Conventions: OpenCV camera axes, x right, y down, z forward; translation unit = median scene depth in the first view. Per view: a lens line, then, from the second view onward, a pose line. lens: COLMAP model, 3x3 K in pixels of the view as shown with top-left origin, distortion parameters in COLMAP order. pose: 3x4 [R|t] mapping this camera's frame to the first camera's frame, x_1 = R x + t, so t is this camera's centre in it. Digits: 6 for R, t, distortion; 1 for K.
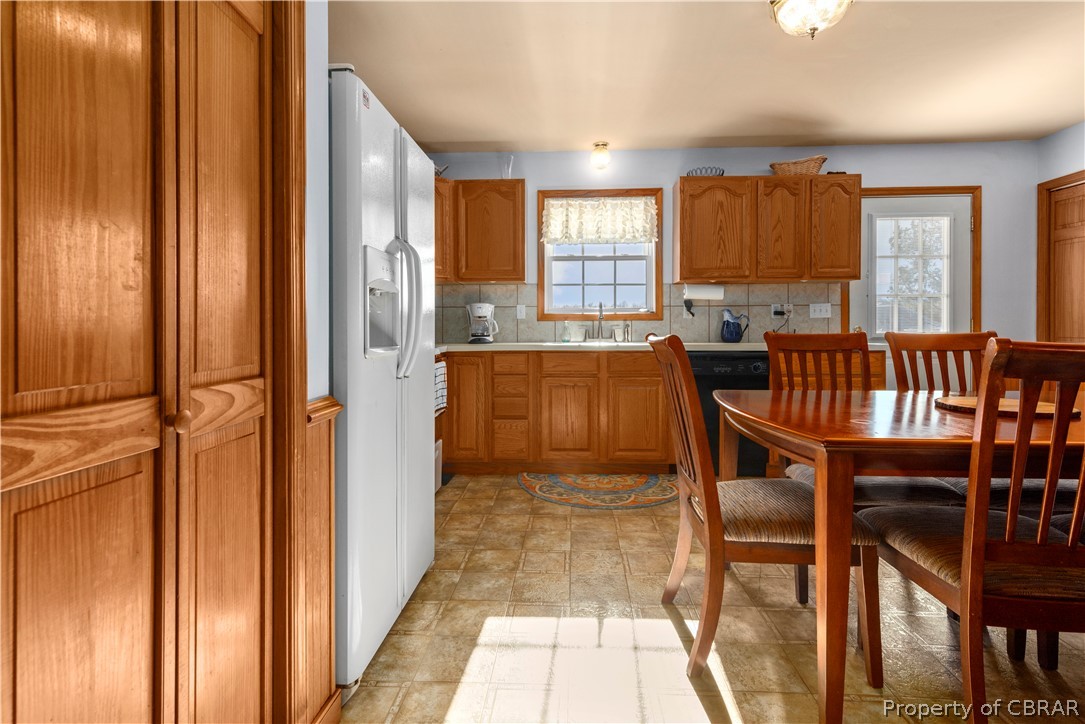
lens RADIAL K [[517.1, 0, 543.9], [0, 517.1, 329.8], [0, 0, 1]] dist [0.004676, -0.000374]
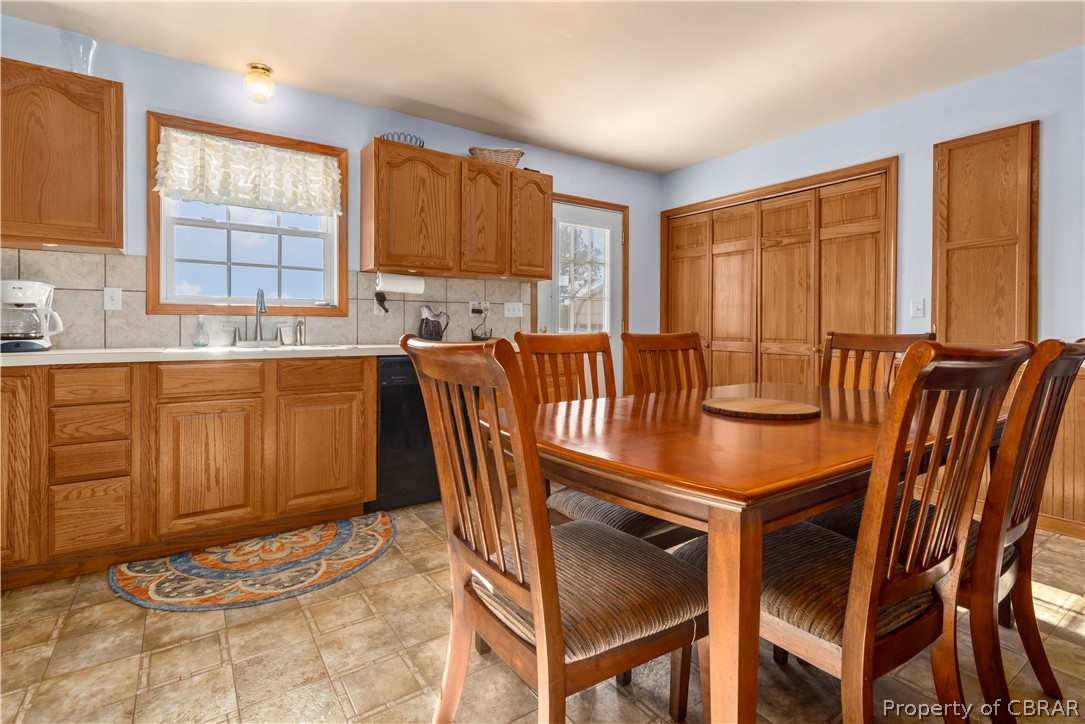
lens RADIAL K [[517.1, 0, 543.9], [0, 517.1, 329.8], [0, 0, 1]] dist [0.004676, -0.000374]
pose [[0.785867, 0.003044, 0.618388, -0.025279], [-0.004486, 0.999990, 0.000779, -0.000285], [-0.618379, -0.003386, 0.785873, 0.211258]]
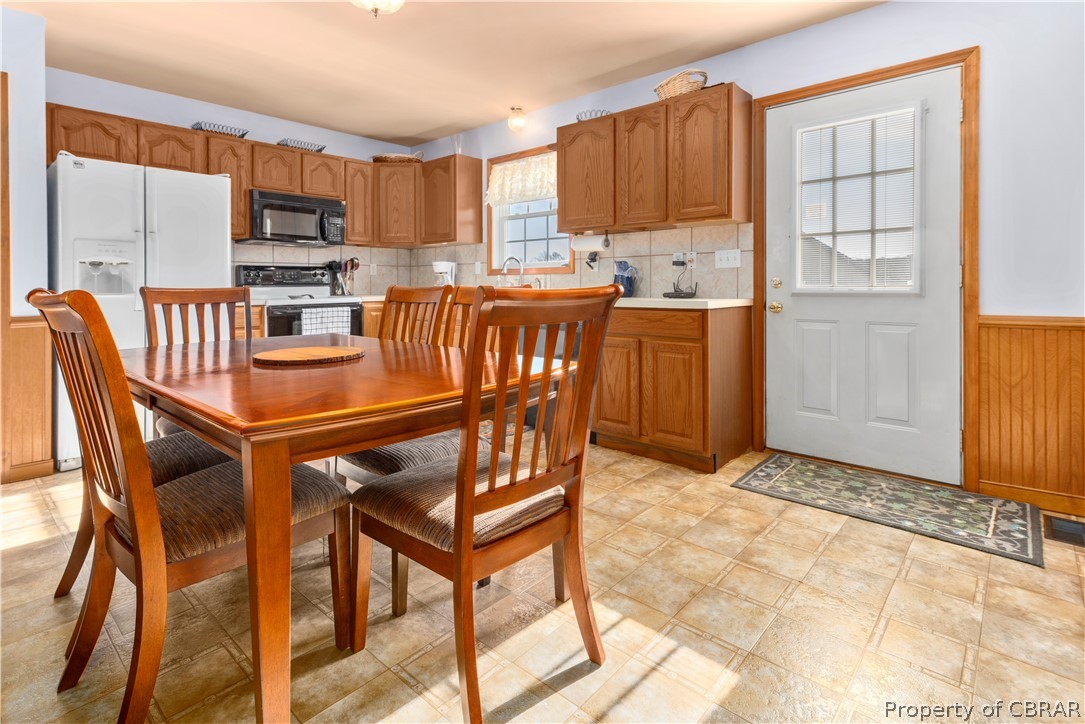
lens RADIAL K [[534.0, 0, 538.2], [0, 534.0, 269.0], [0, 0, 1]] dist [0.045749, -0.000516]
pose [[0.779618, -0.017687, -0.626005, 0.875104], [-0.002465, 0.999507, -0.031310, 0.005030], [0.626250, 0.025953, 0.779190, 0.190413]]
